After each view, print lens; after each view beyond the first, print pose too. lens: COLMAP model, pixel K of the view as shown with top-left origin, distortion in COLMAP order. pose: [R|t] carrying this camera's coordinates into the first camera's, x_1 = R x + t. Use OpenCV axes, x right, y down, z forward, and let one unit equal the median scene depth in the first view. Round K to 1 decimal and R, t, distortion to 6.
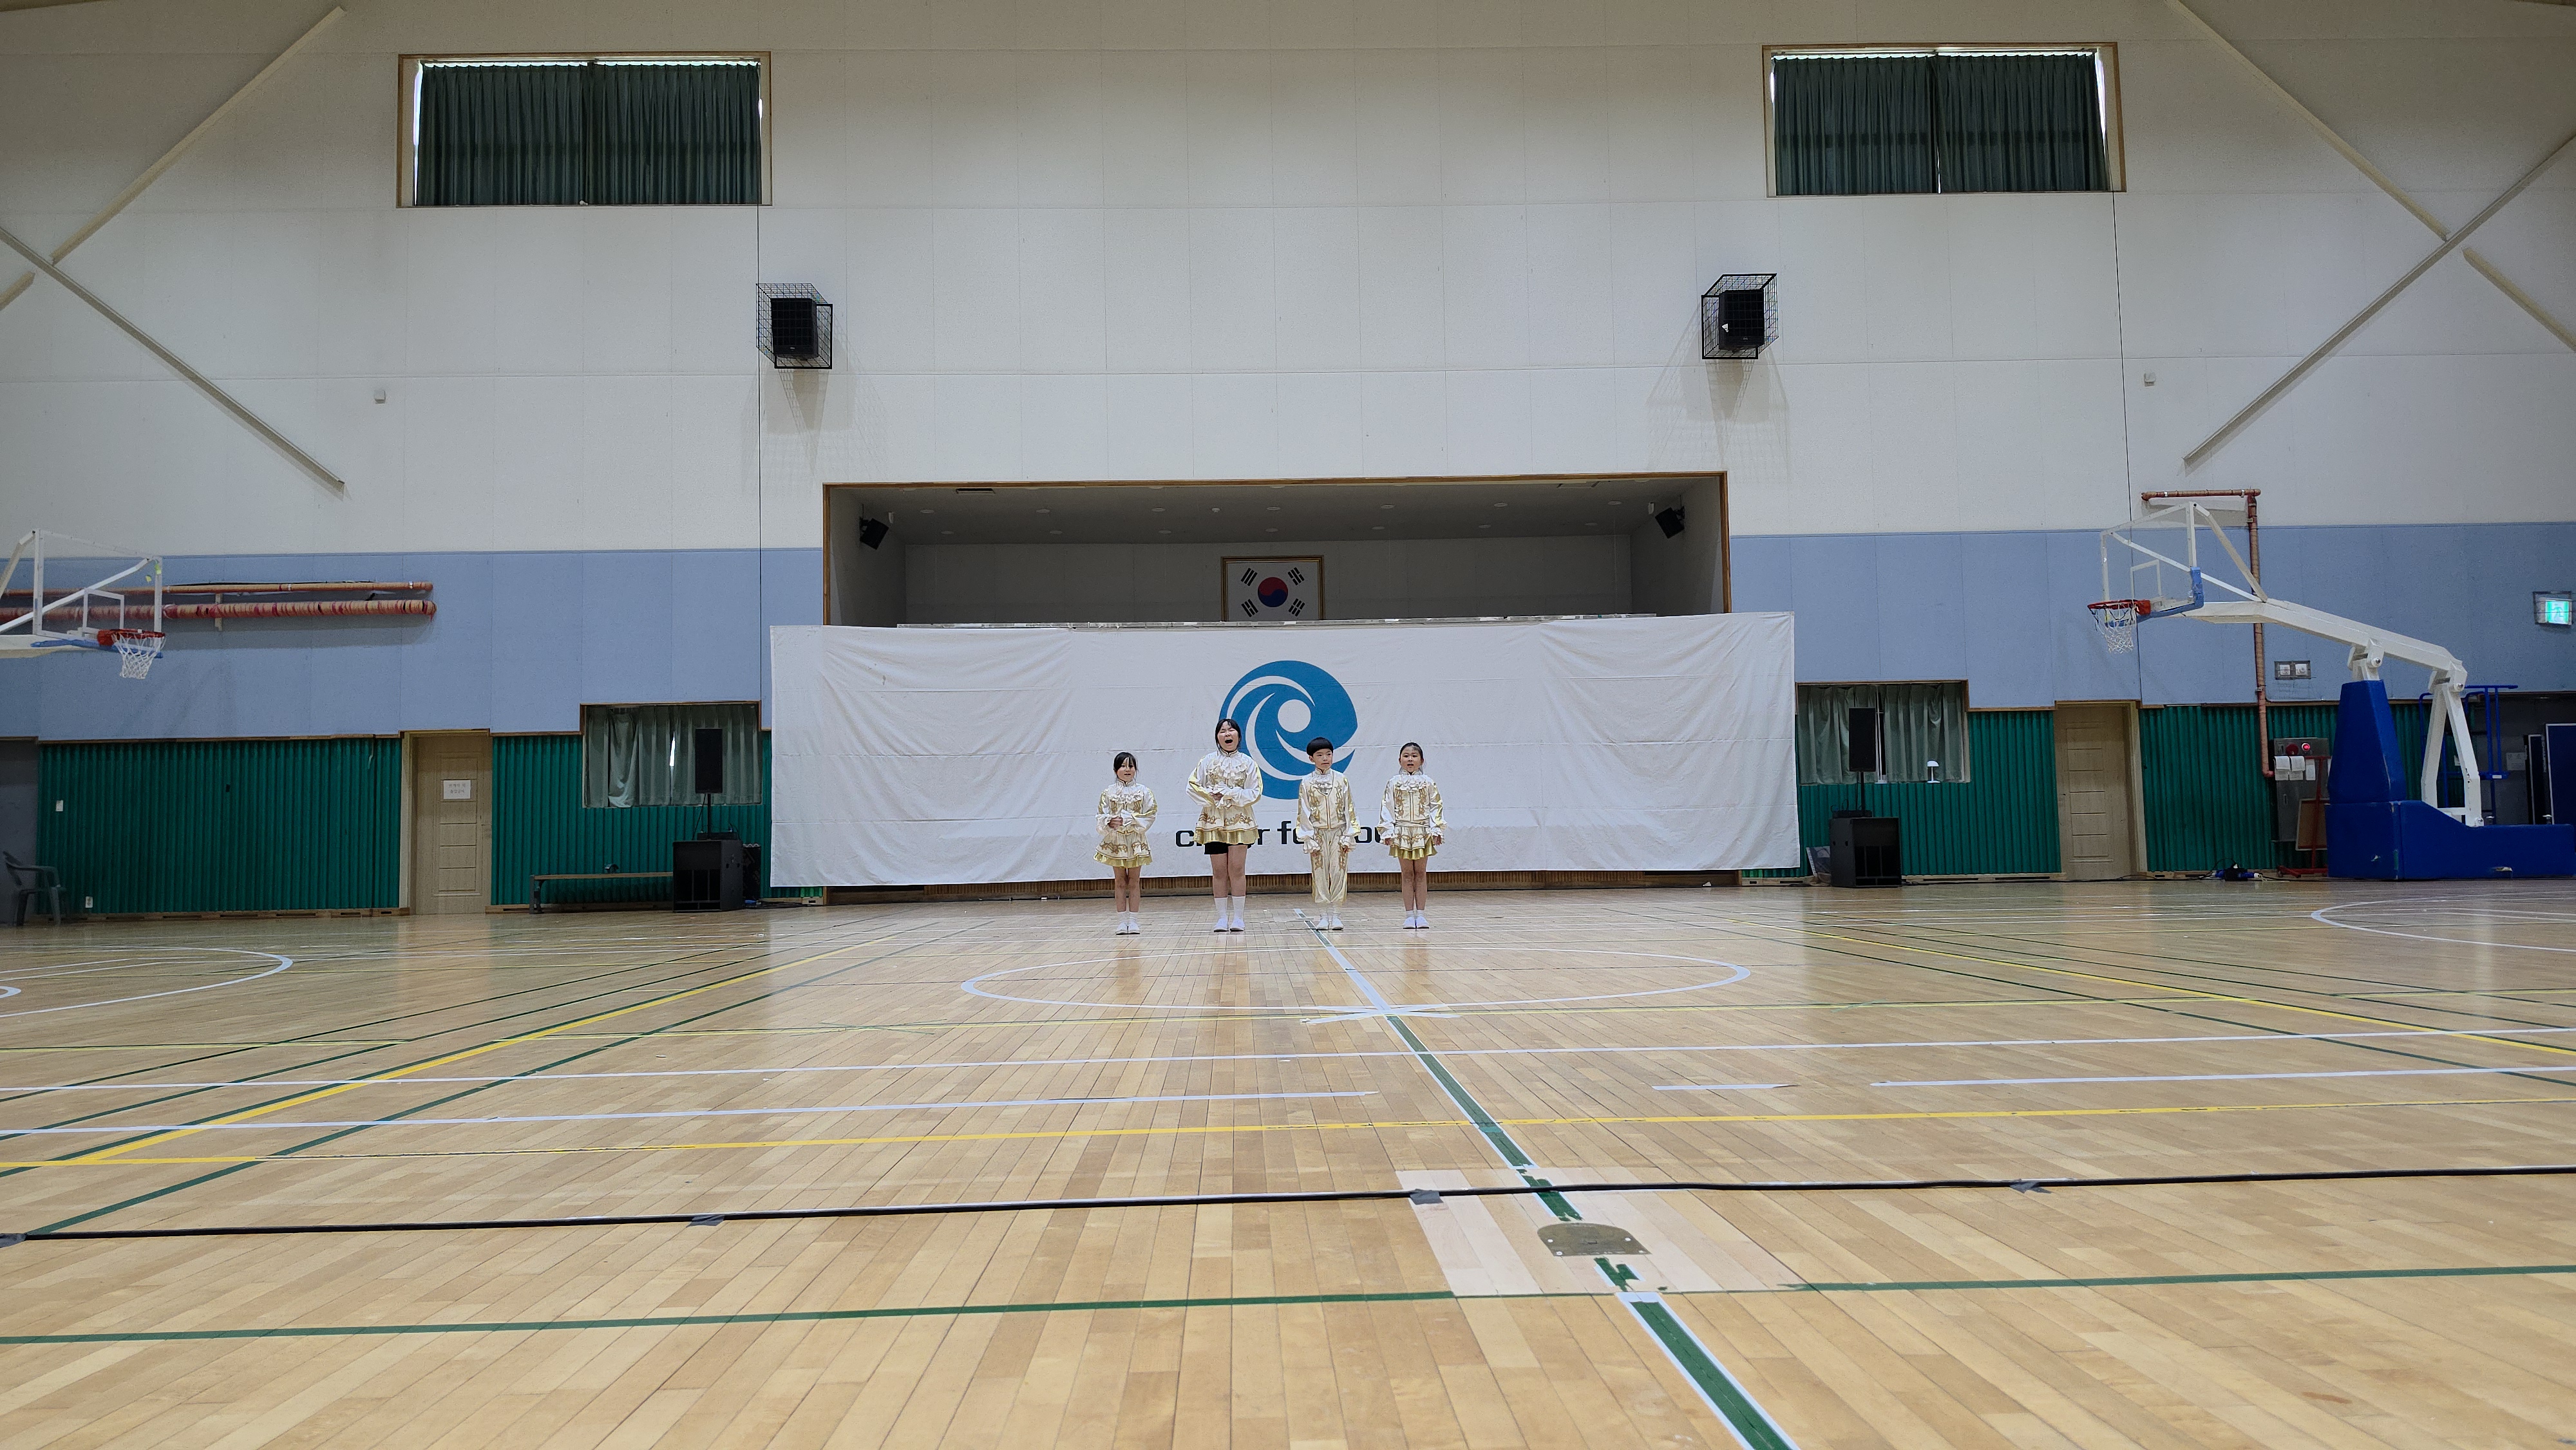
lens RADIAL K [[1774.4, 0, 1283.4], [0, 1774.4, 724.9], [0, 0, 1]] dist [0.064345, -0.090680]
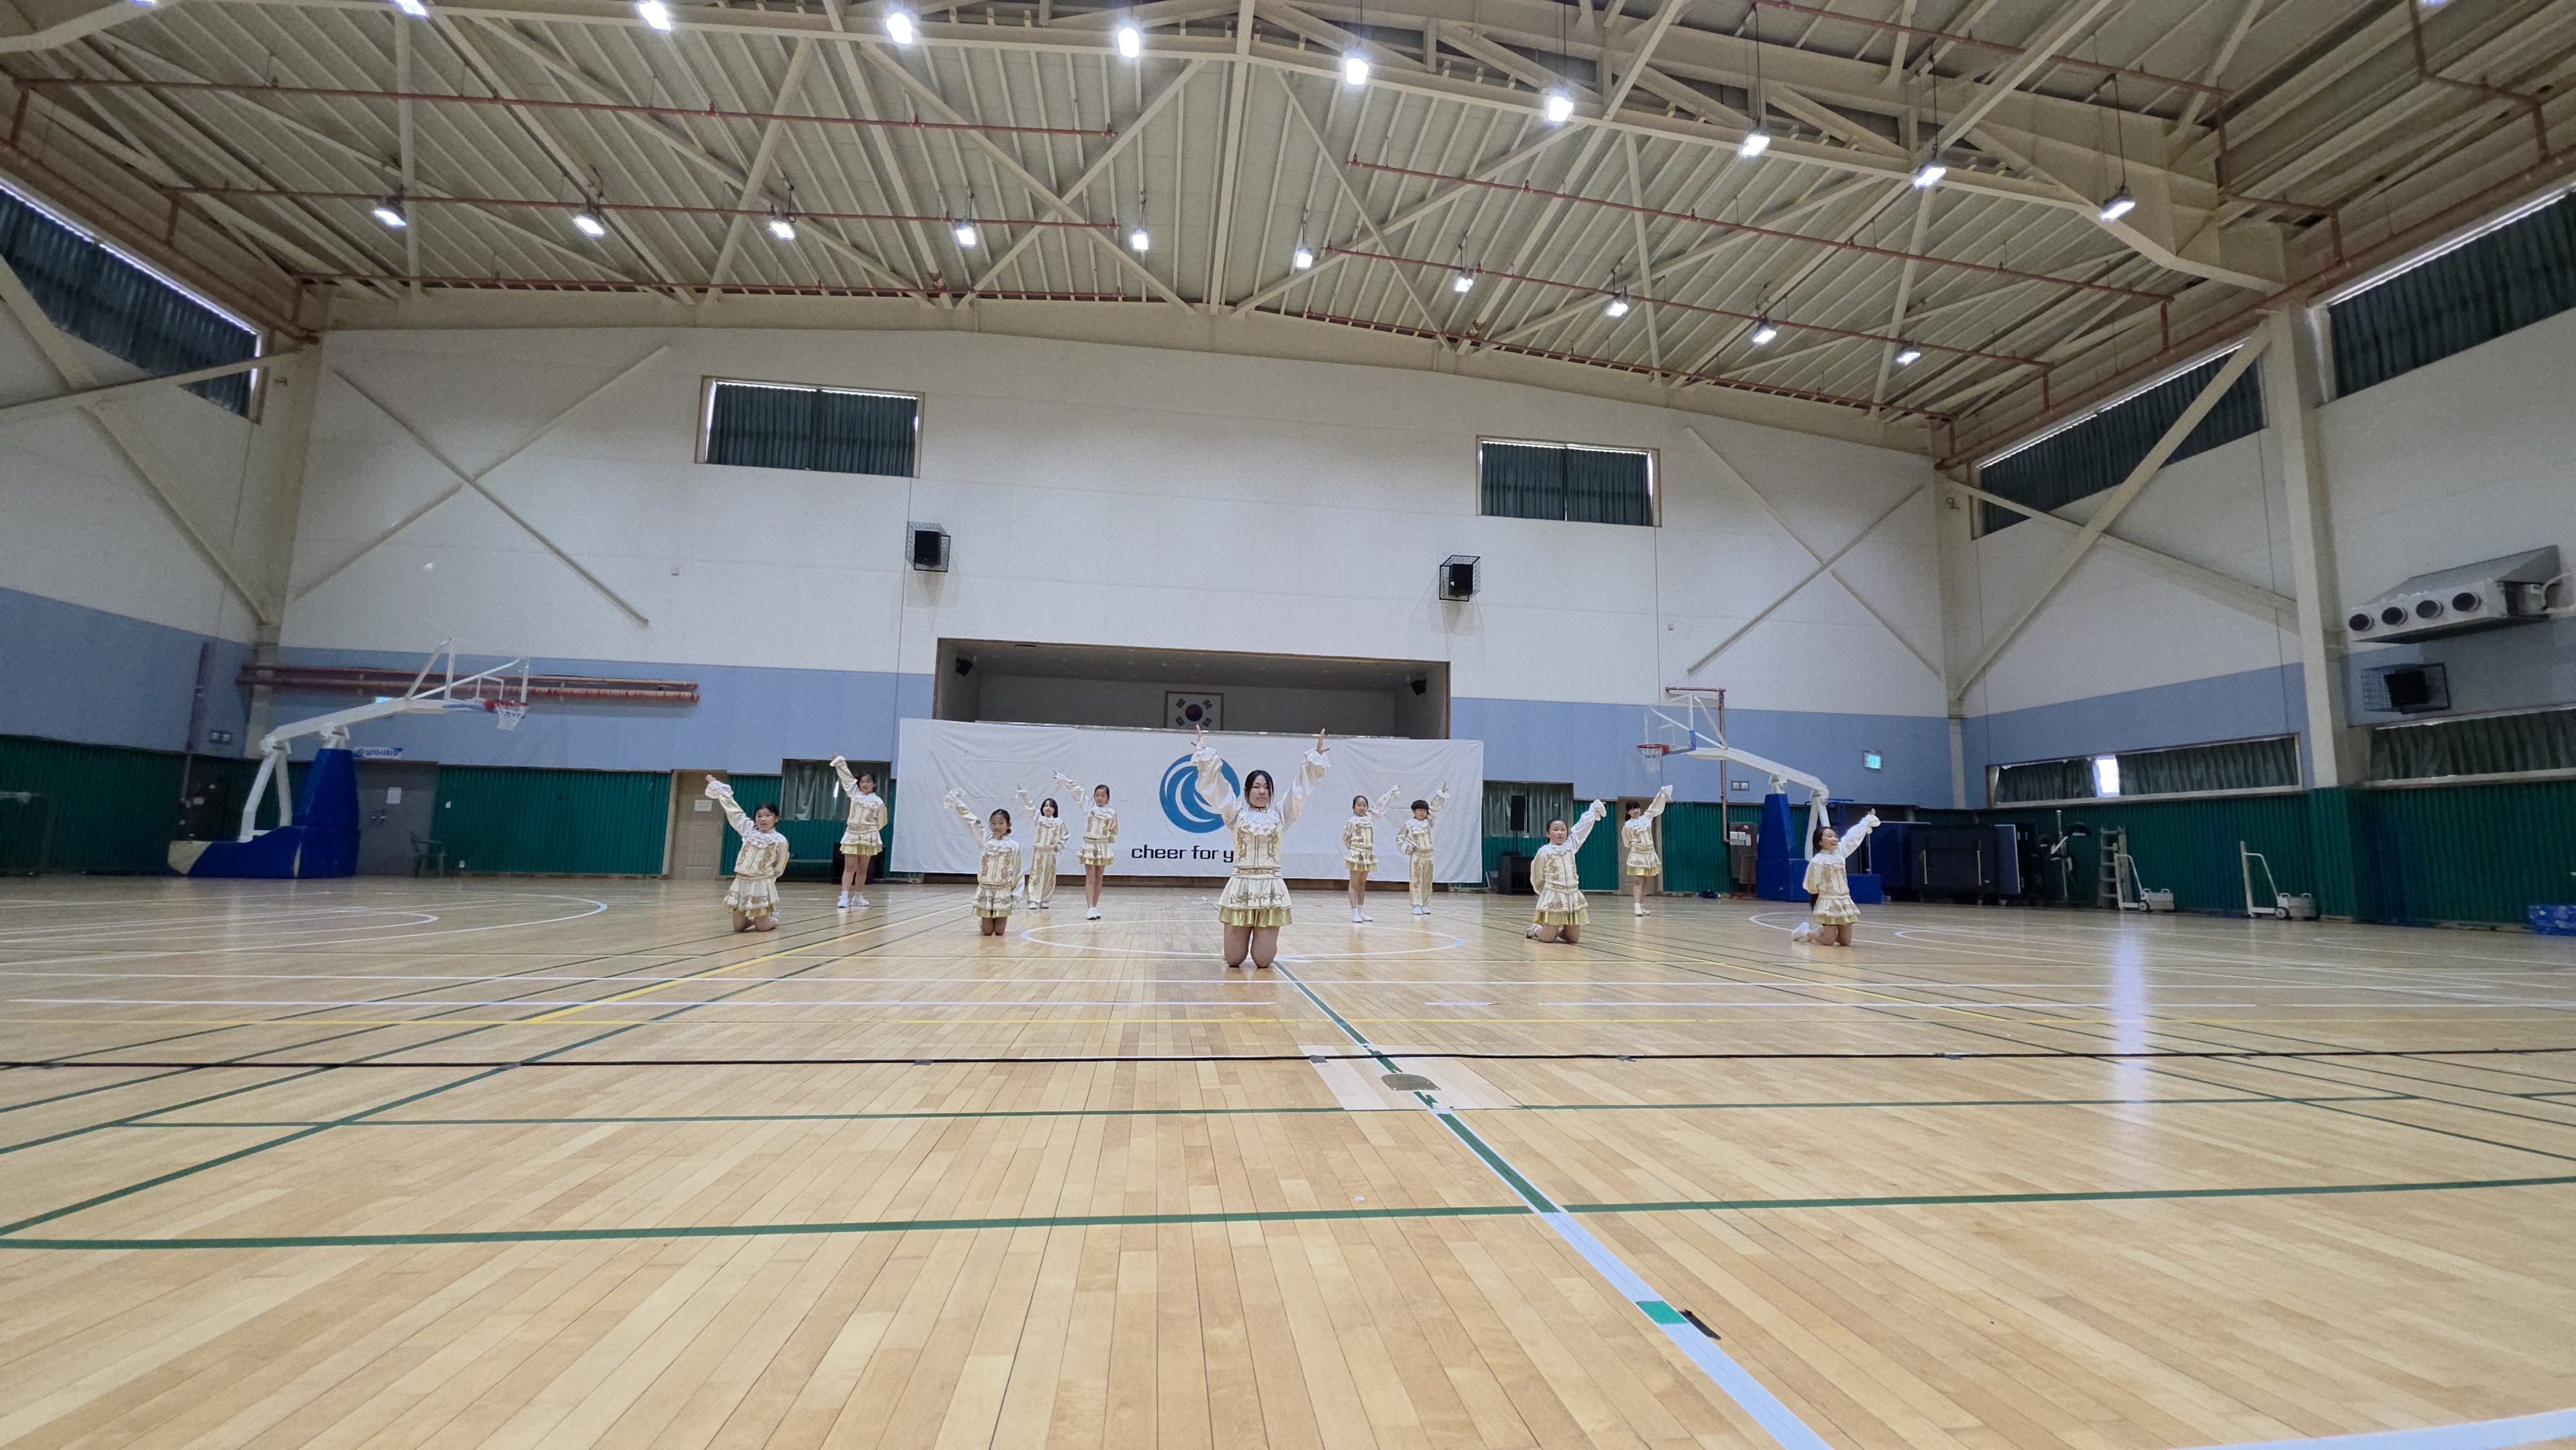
lens RADIAL K [[1018.5, 0, 1294.4], [0, 1018.5, 731.9], [0, 0, 1]] dist [-0.001356, 0.000059]
pose [[0.993558, 0.052567, 0.100399, -0.009205], [-0.046726, 0.997124, -0.059676, -0.001568], [-0.103247, 0.054601, 0.993156, -0.010013]]
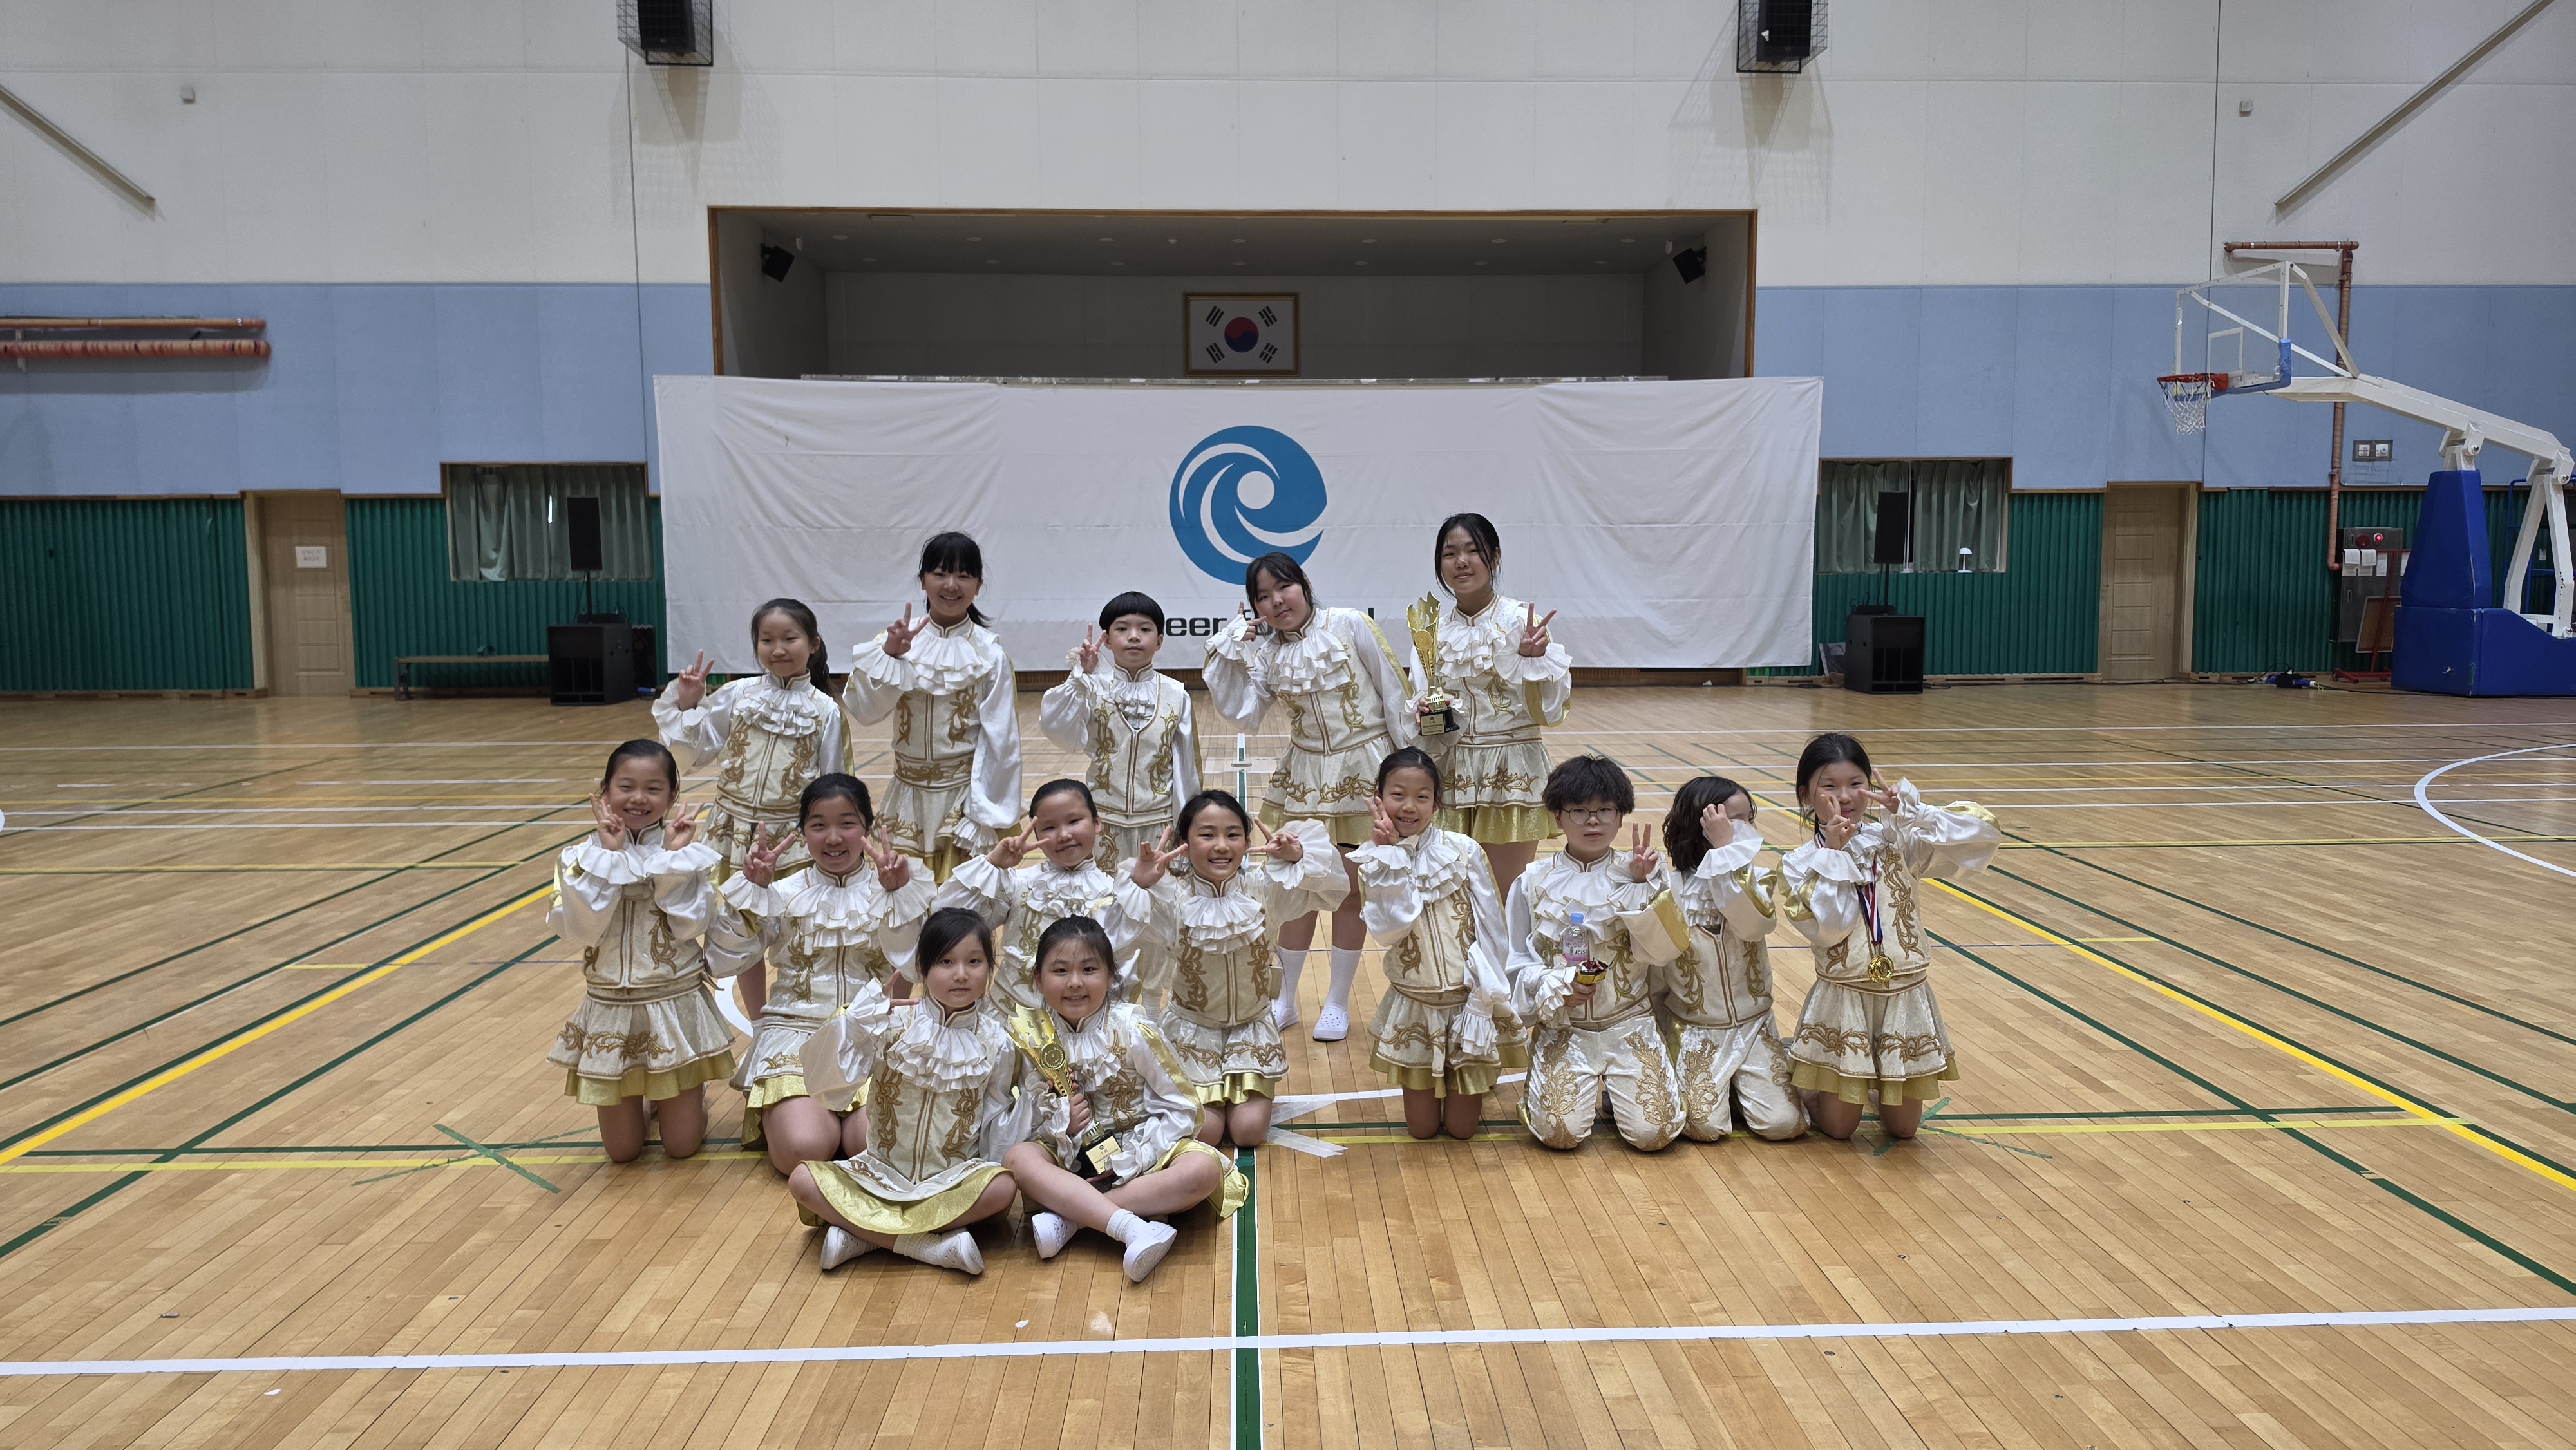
lens RADIAL K [[1774.4, 0, 1312.4], [0, 1774.4, 731.5], [0, 0, 1]] dist [0.064345, -0.090680]
pose [[0.999798, 0.012358, 0.015839, 0.022216], [-0.014805, 0.986160, 0.165135, -0.032979], [-0.013579, -0.165336, 0.986144, 0.104915]]
